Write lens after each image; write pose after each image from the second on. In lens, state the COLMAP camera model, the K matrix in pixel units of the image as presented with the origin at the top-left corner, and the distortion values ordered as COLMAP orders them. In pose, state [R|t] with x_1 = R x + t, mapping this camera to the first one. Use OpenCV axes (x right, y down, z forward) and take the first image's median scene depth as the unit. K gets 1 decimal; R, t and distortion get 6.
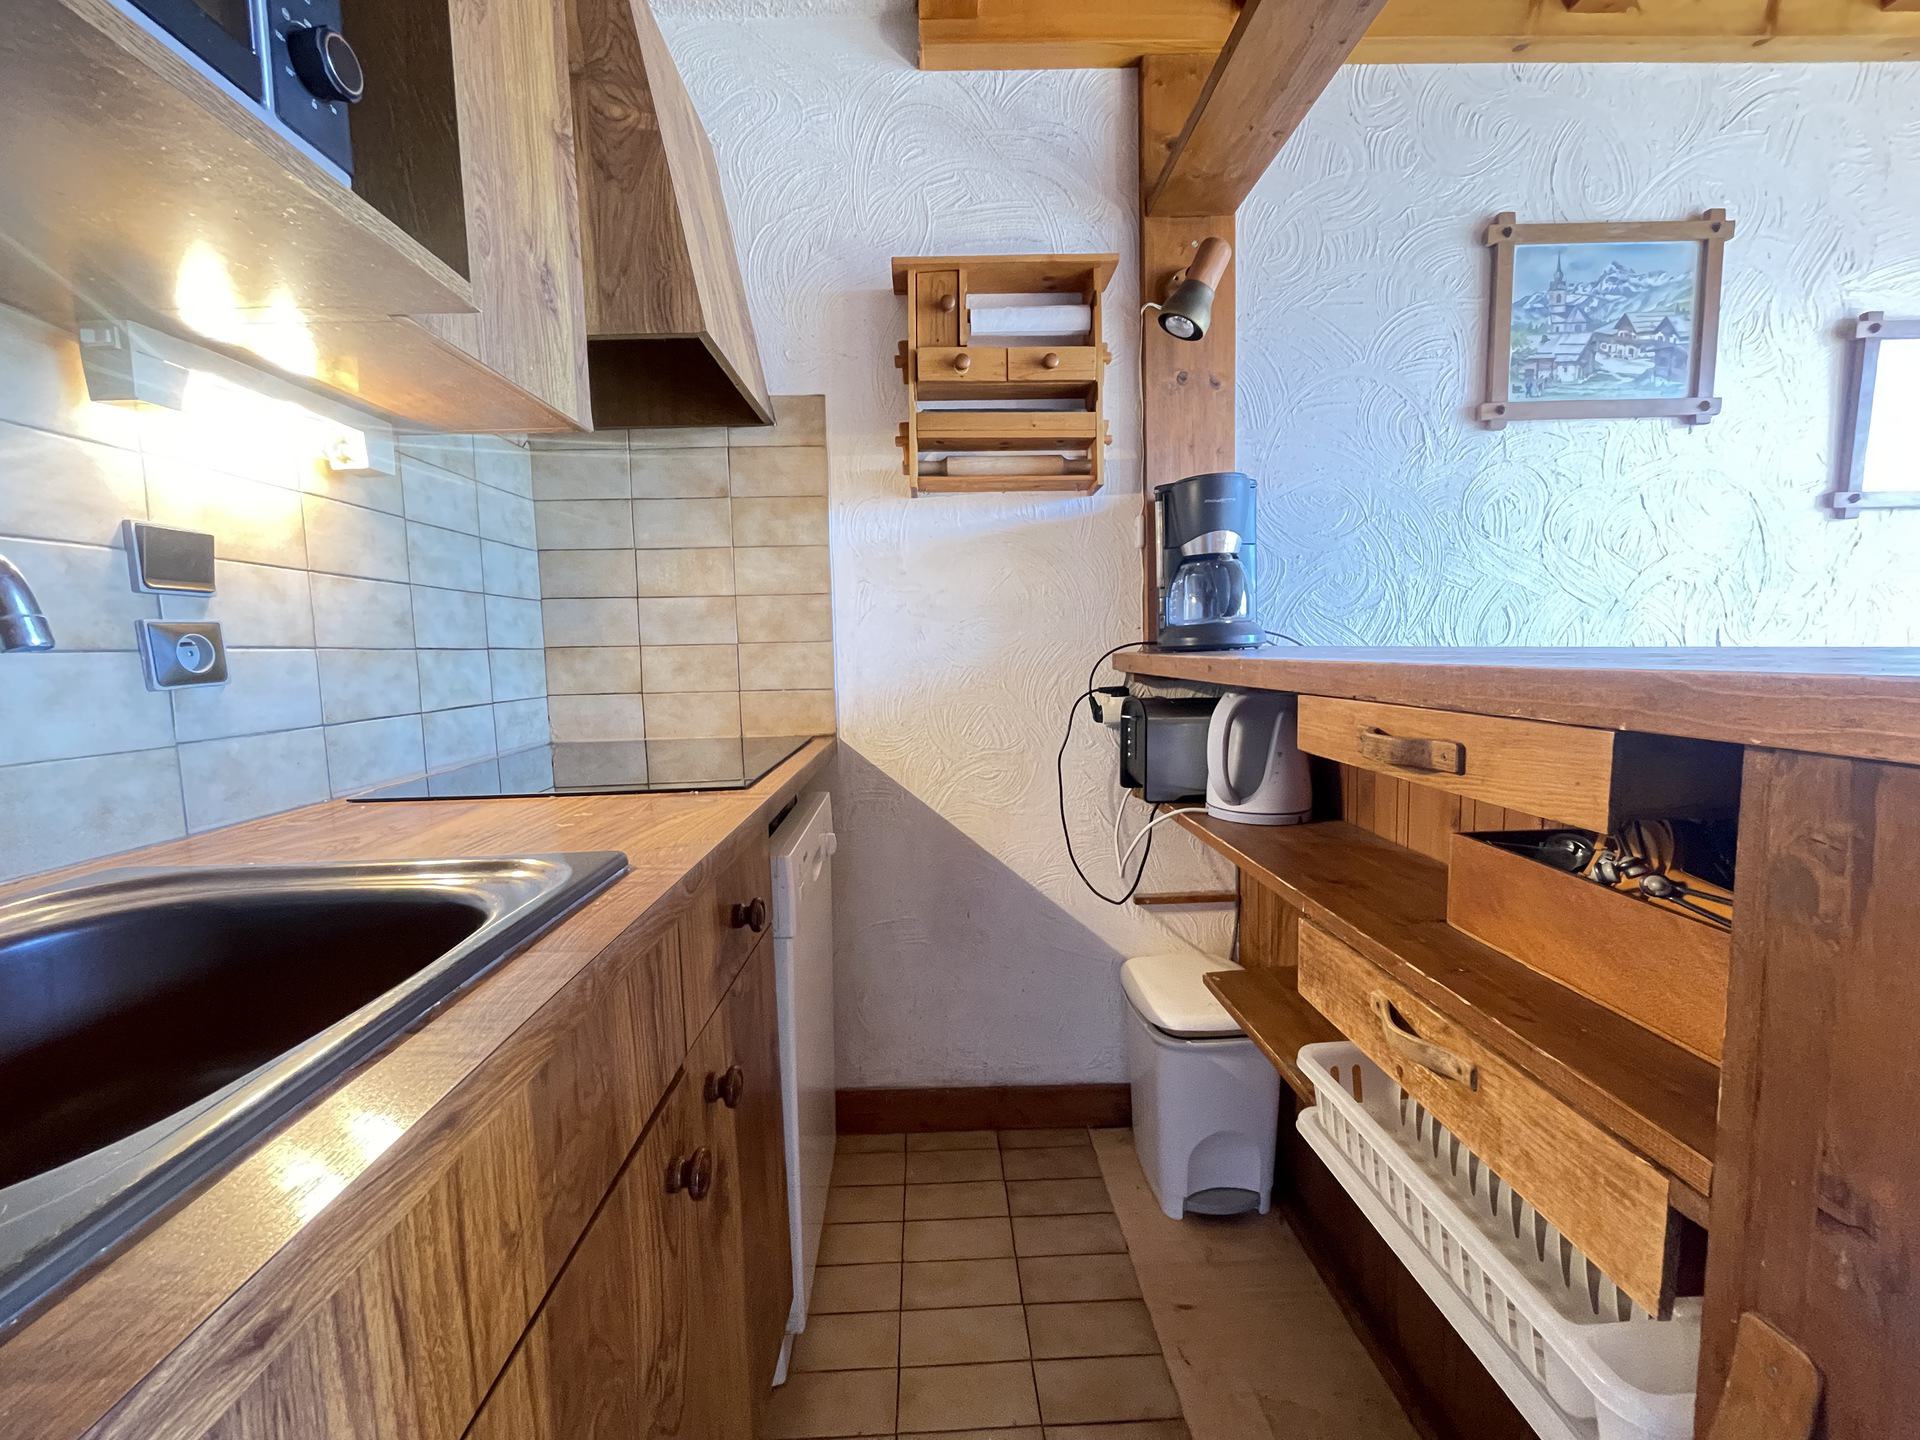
lens RADIAL K [[789.4, 0, 960.0], [0, 789.4, 720.0], [0, 0, 1]] dist [-0.002238, -0.000642]
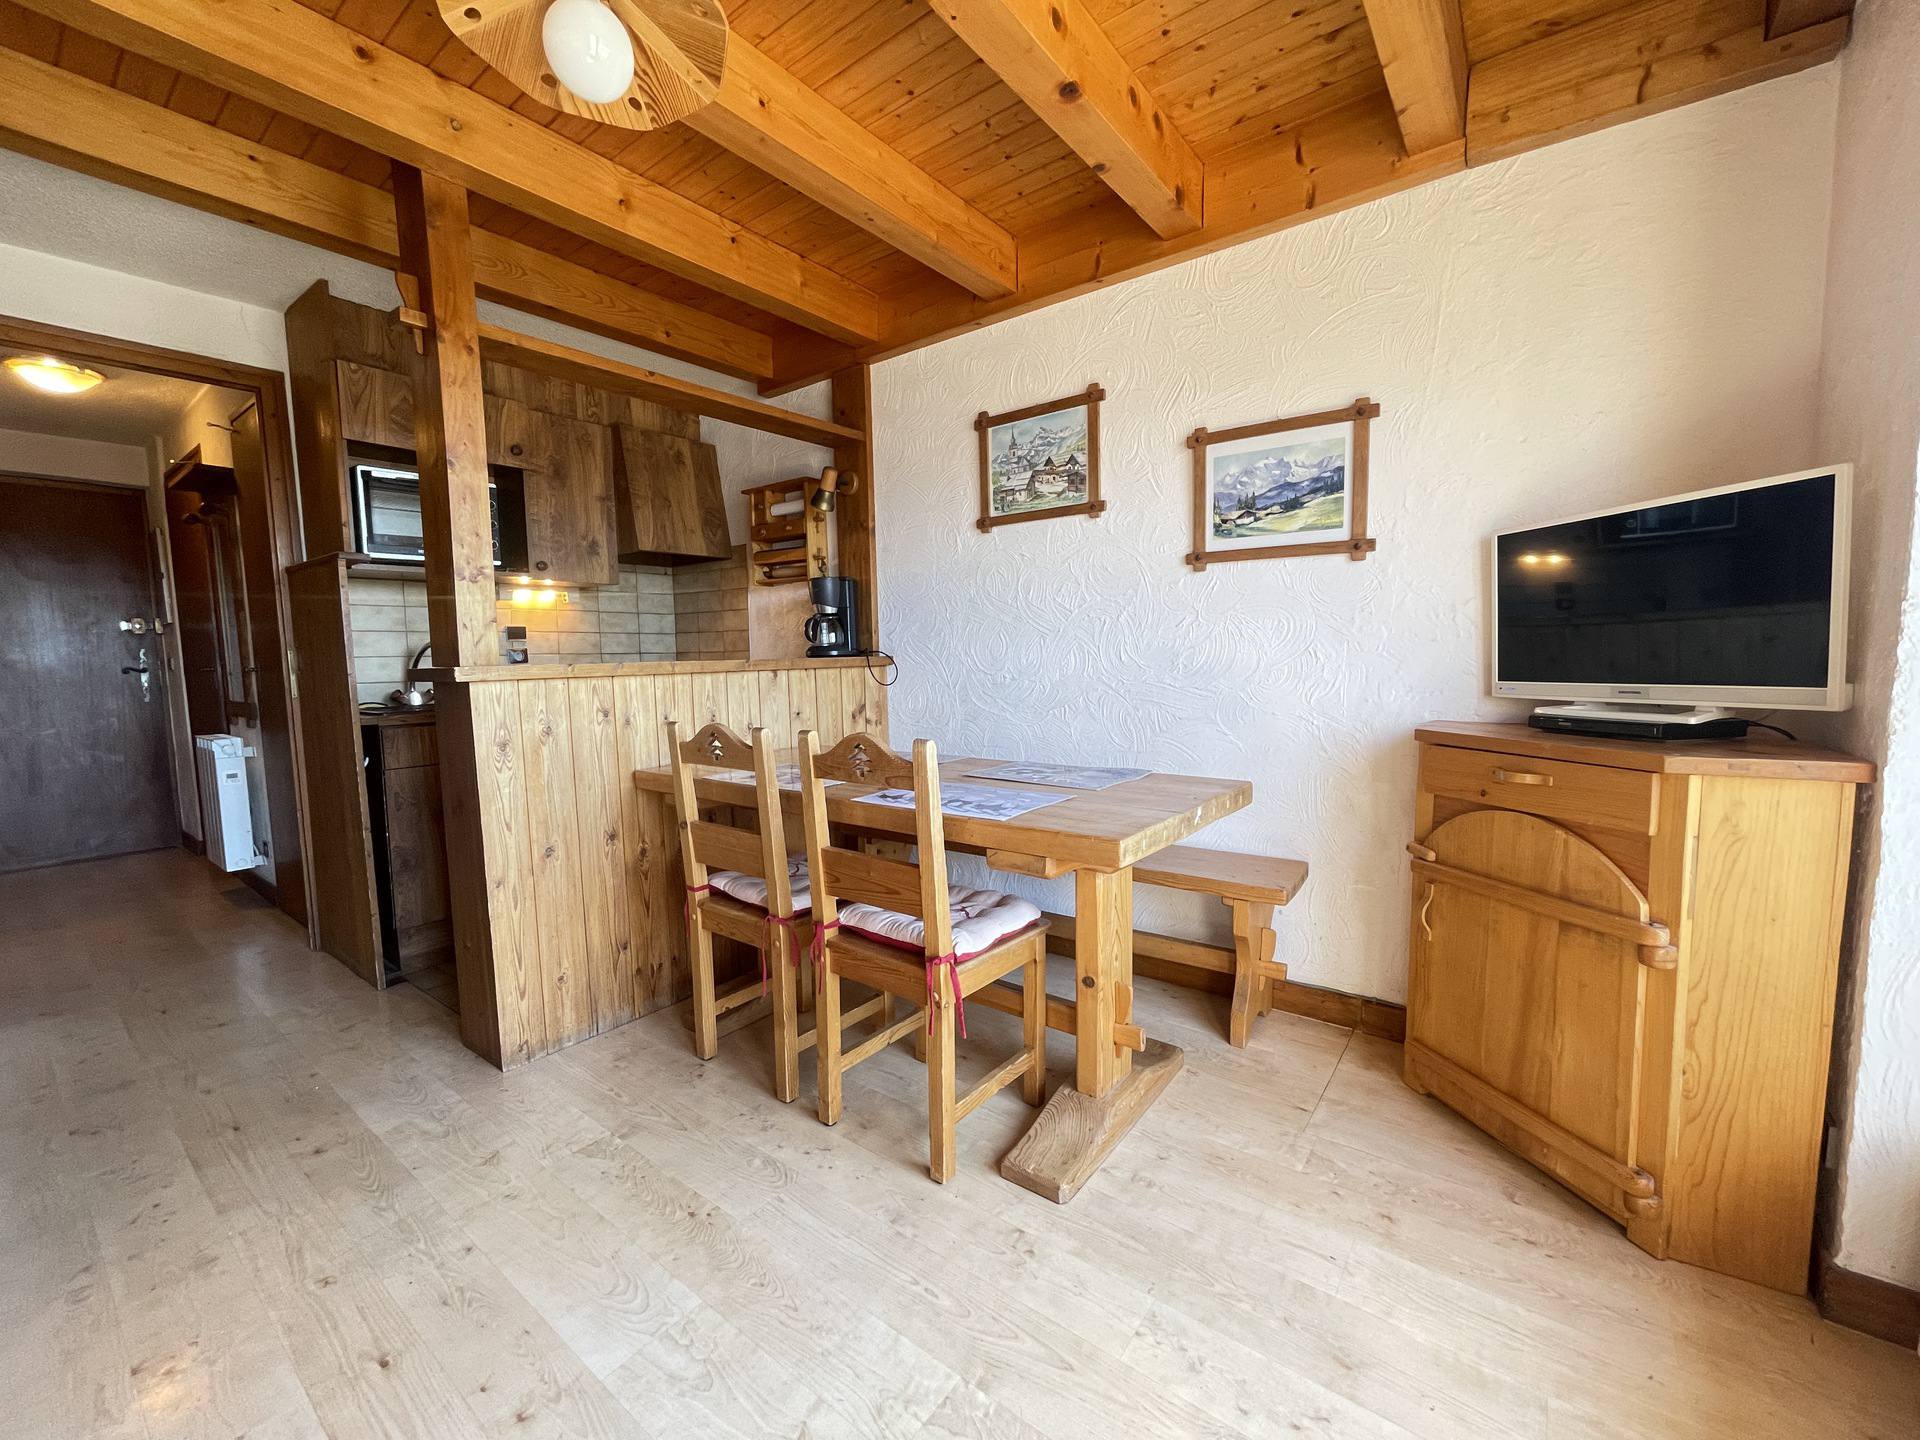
lens RADIAL K [[789.4, 0, 960.0], [0, 789.4, 720.0], [0, 0, 1]] dist [-0.002238, -0.000642]
pose [[0.775665, 0.064857, -0.627803, 1.770923], [-0.060443, 0.997768, 0.028399, -0.003059], [0.628244, 0.015919, 0.777854, -0.388793]]
